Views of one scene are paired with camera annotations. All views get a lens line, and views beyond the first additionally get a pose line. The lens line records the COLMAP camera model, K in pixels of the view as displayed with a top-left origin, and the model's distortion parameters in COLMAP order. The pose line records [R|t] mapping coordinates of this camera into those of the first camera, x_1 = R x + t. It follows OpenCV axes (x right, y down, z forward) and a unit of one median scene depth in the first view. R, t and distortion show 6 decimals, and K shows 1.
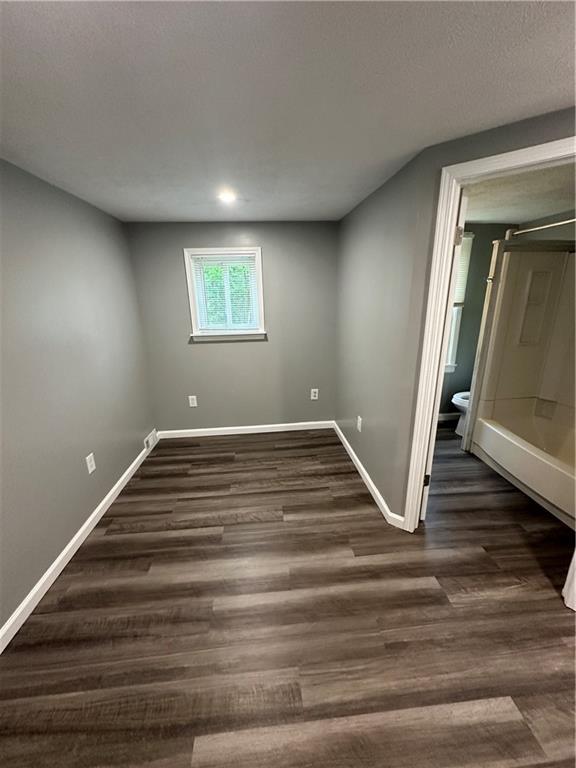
lens RADIAL K [[306.1, 0, 289.5], [0, 306.1, 383.9], [0, 0, 1]] dist [-0.000805, 0.000239]
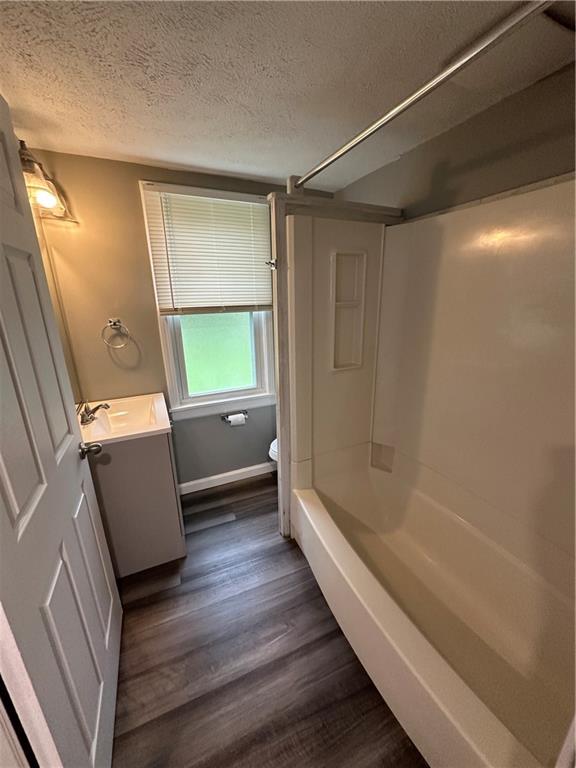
lens RADIAL K [[306.1, 0, 289.5], [0, 306.1, 383.9], [0, 0, 1]] dist [-0.000805, 0.000239]
pose [[0.947791, -0.086328, 0.306983, 0.487504], [0.087845, 0.996094, 0.008902, -0.119988], [-0.306553, 0.018529, 0.951673, 0.448231]]
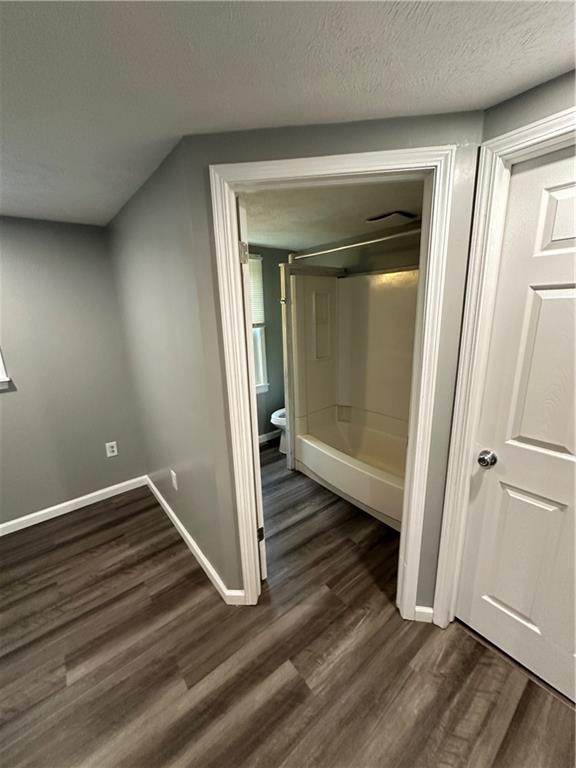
lens RADIAL K [[306.1, 0, 289.5], [0, 306.1, 383.9], [0, 0, 1]] dist [-0.000805, 0.000239]
pose [[0.837605, -0.142332, 0.527408, 0.098123], [0.172504, 0.984975, -0.008147, -0.057807], [-0.518324, 0.097804, 0.849573, 0.152518]]
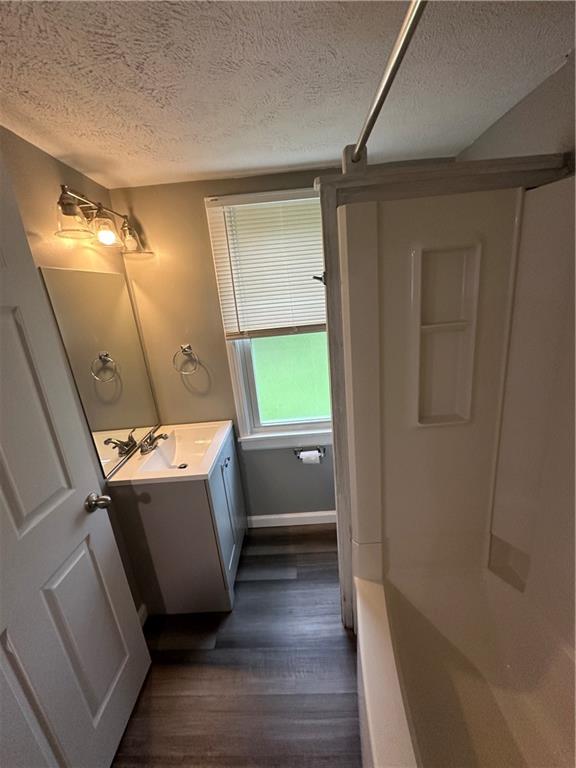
lens RADIAL K [[306.1, 0, 289.5], [0, 306.1, 383.9], [0, 0, 1]] dist [-0.000805, 0.000239]
pose [[0.990507, -0.033051, -0.133431, 0.659609], [0.031908, 0.999434, -0.010701, -0.195688], [0.133709, 0.006342, 0.991000, 0.584761]]
